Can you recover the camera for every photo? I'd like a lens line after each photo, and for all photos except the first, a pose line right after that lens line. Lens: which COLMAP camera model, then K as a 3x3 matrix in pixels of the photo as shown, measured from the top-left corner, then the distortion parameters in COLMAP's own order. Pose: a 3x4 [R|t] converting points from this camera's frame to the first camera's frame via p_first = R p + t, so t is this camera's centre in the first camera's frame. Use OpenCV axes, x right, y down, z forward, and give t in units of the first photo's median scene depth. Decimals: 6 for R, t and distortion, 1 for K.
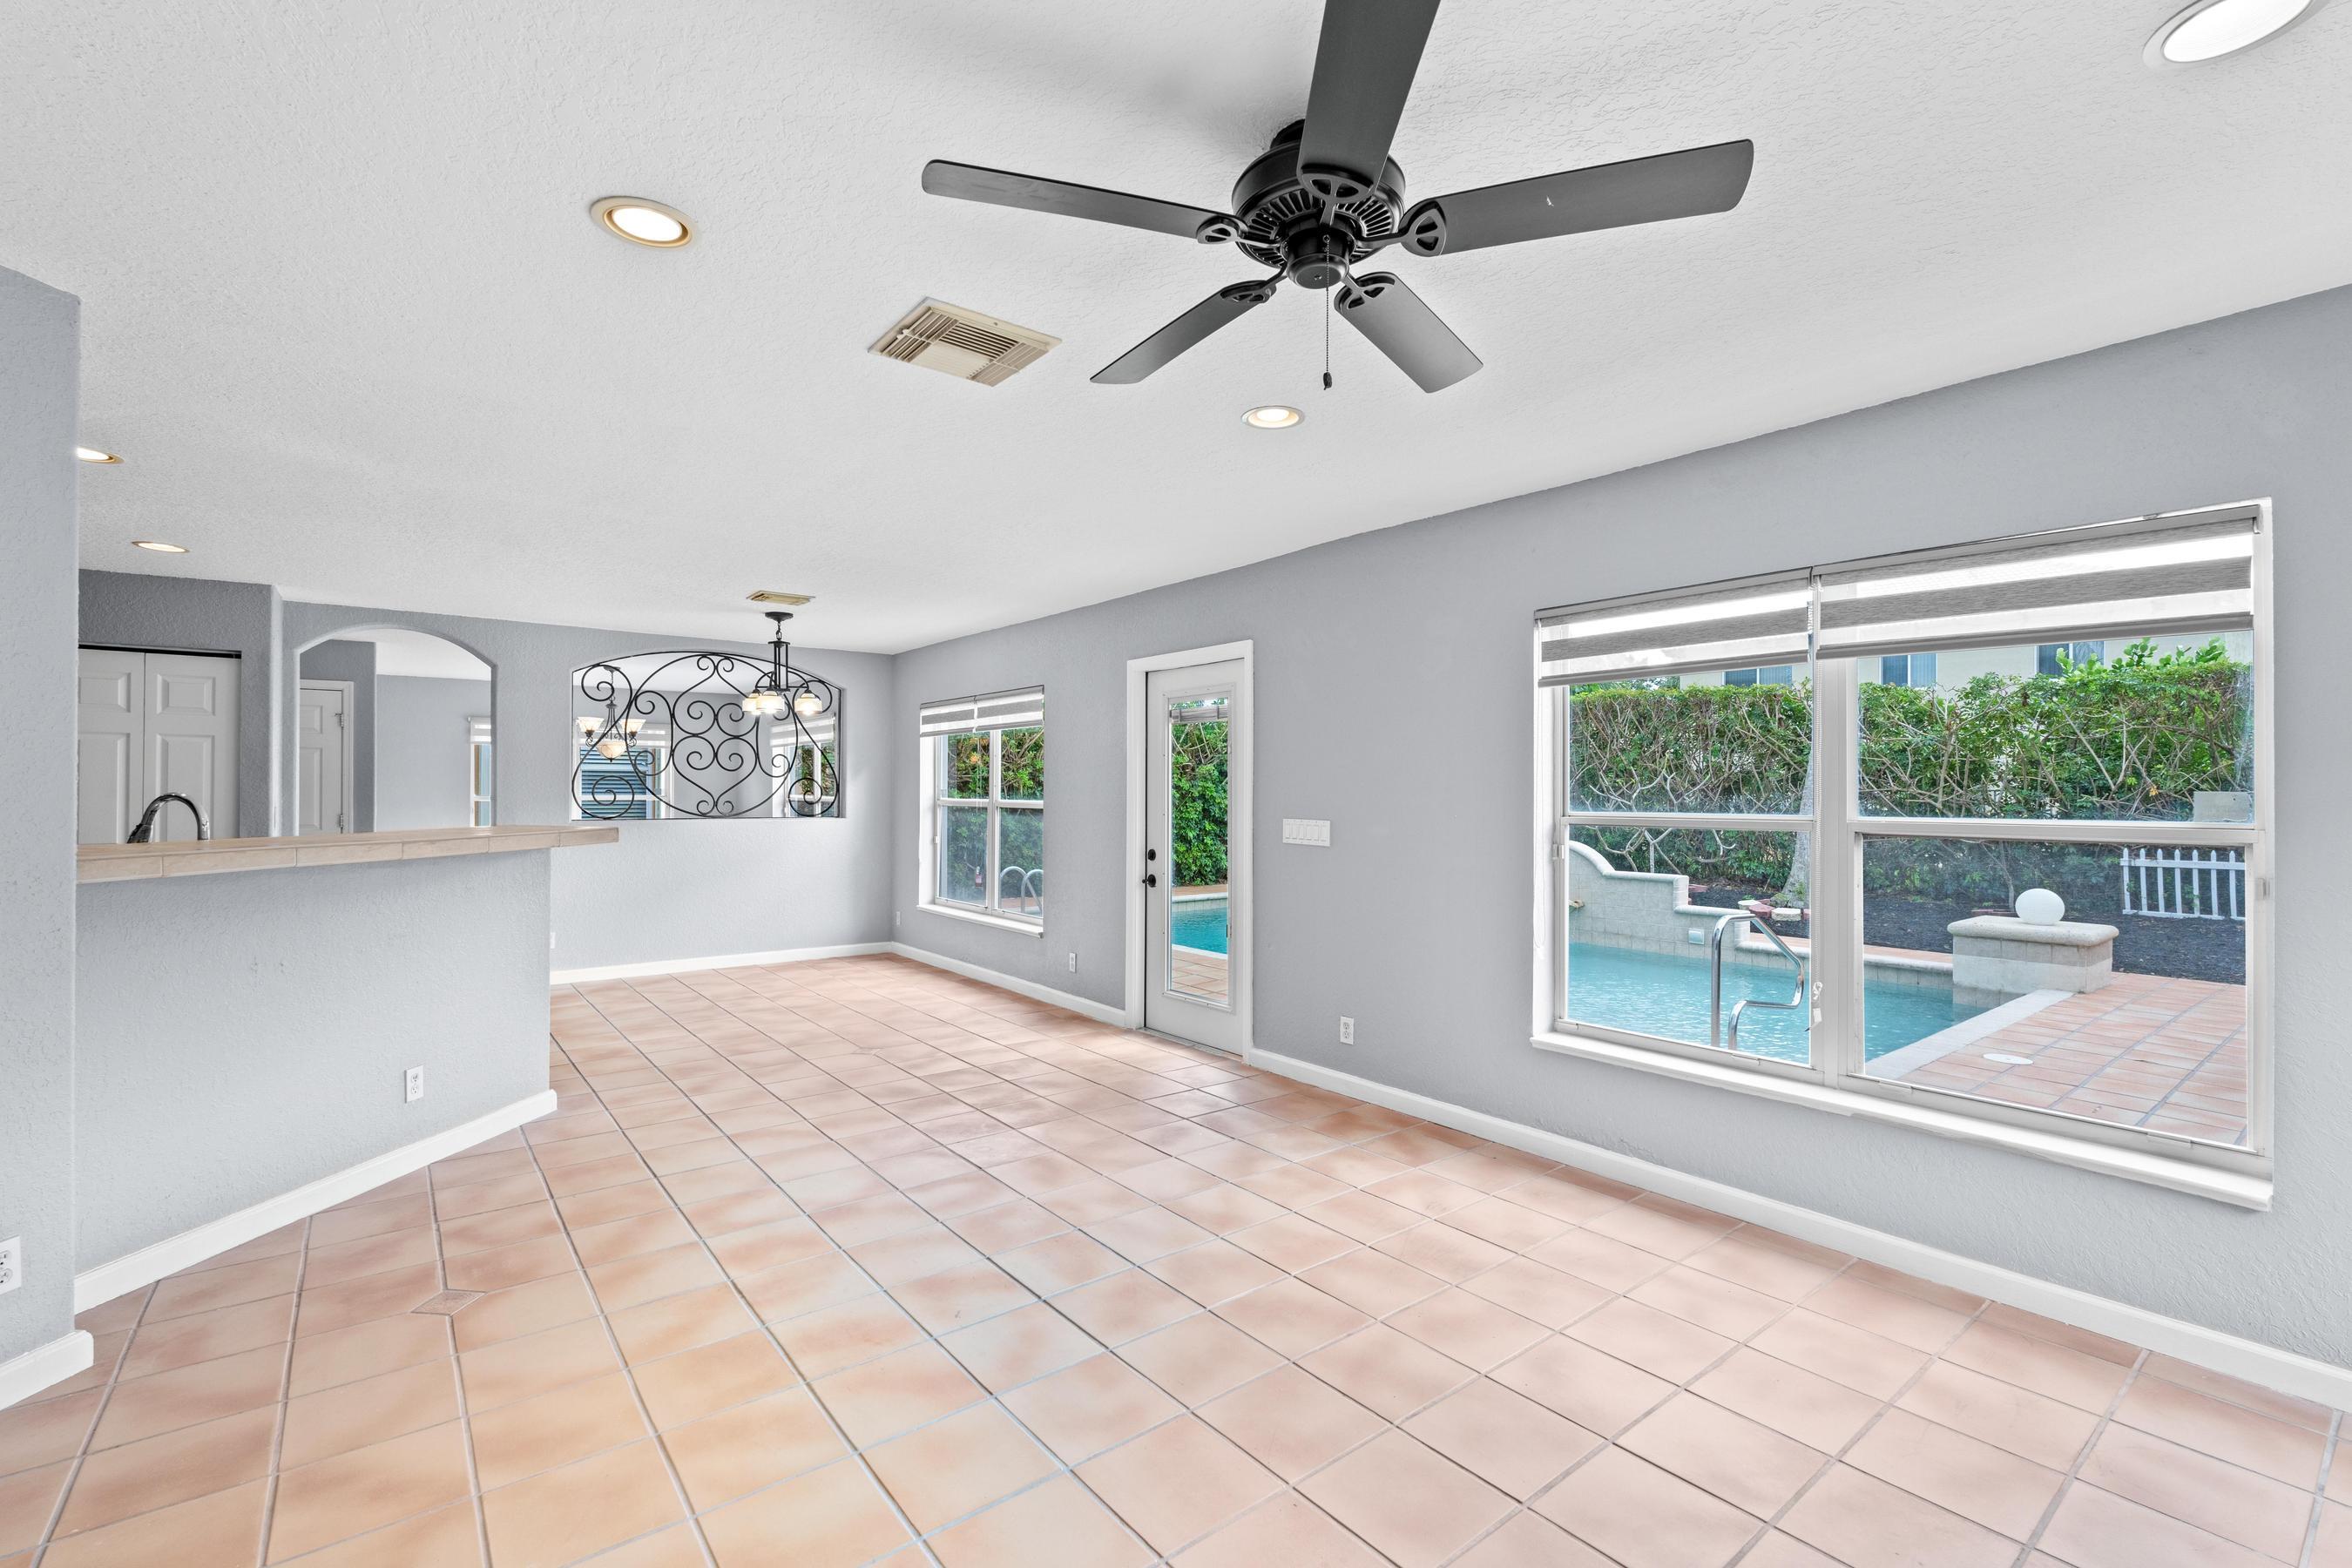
lens RADIAL K [[1035.0, 0, 1170.3], [0, 1035.0, 786.1], [0, 0, 1]] dist [-0.001346, -0.000065]
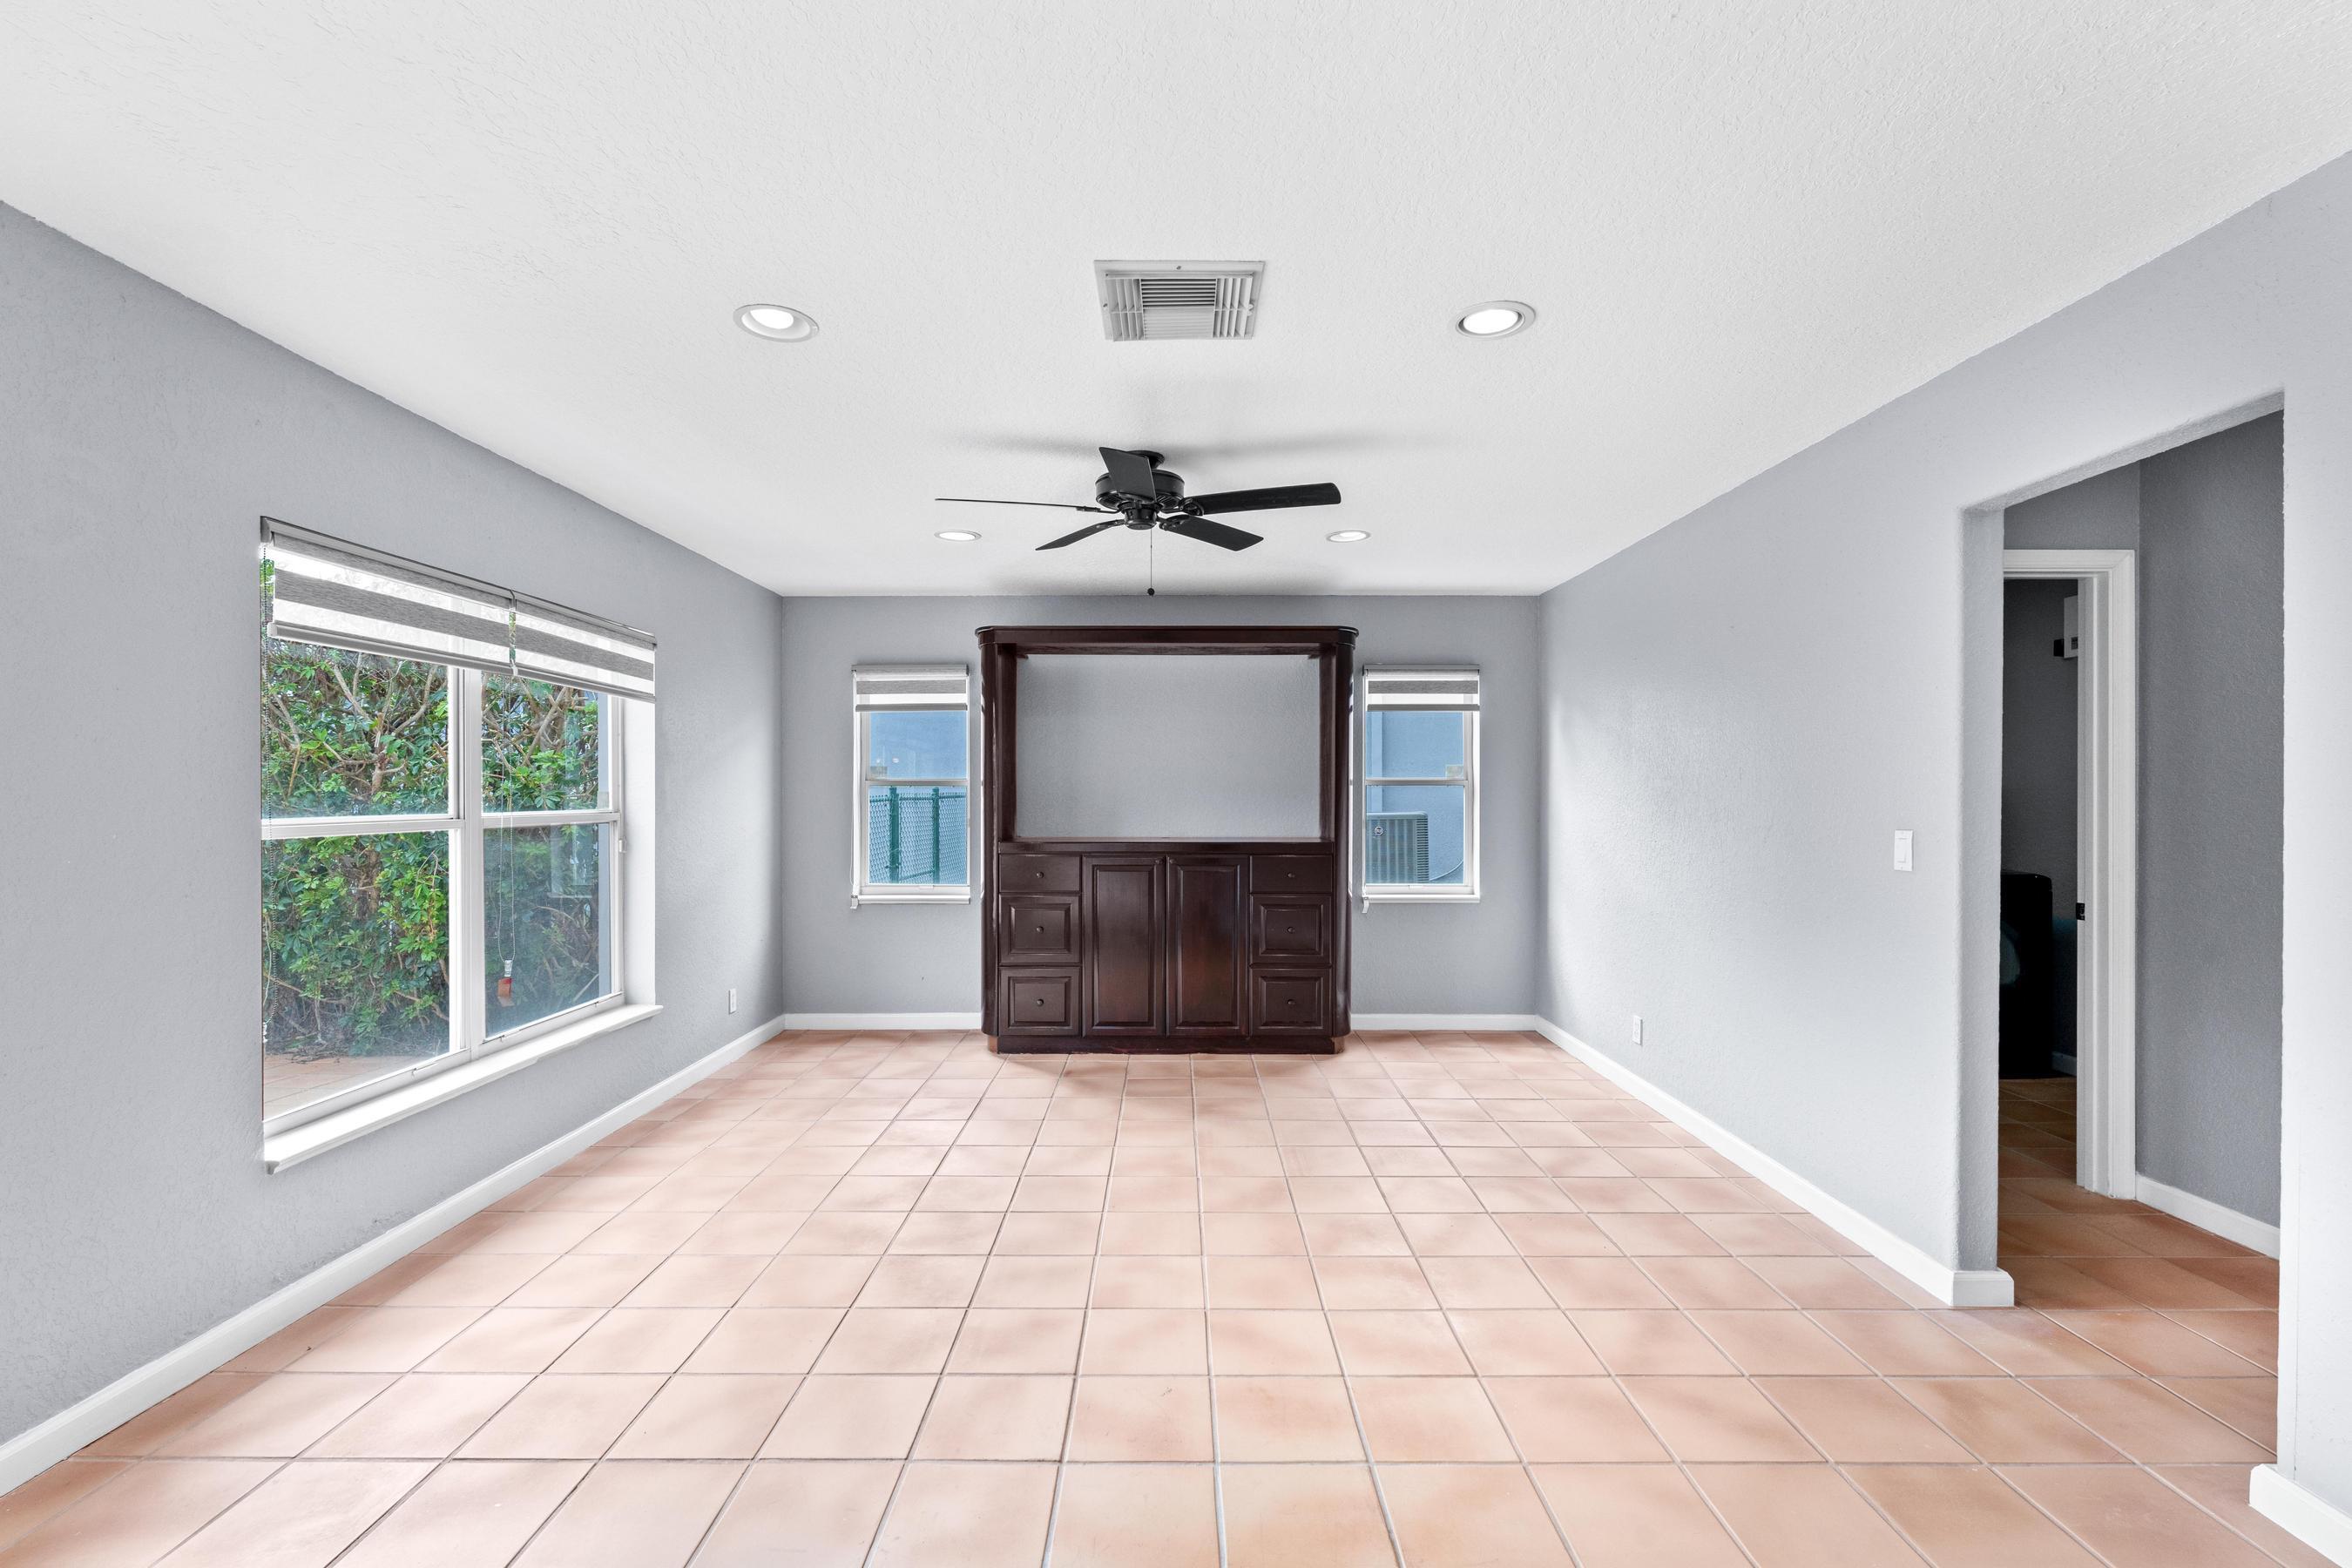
lens RADIAL K [[1035.0, 0, 1172.5], [0, 1035.0, 792.1], [0, 0, 1]] dist [-0.001346, -0.000065]
pose [[-0.781184, 0.002880, 0.624295, -0.724294], [0.001831, 0.999996, -0.002323, 0.011889], [-0.624299, -0.000672, -0.781186, 1.613894]]
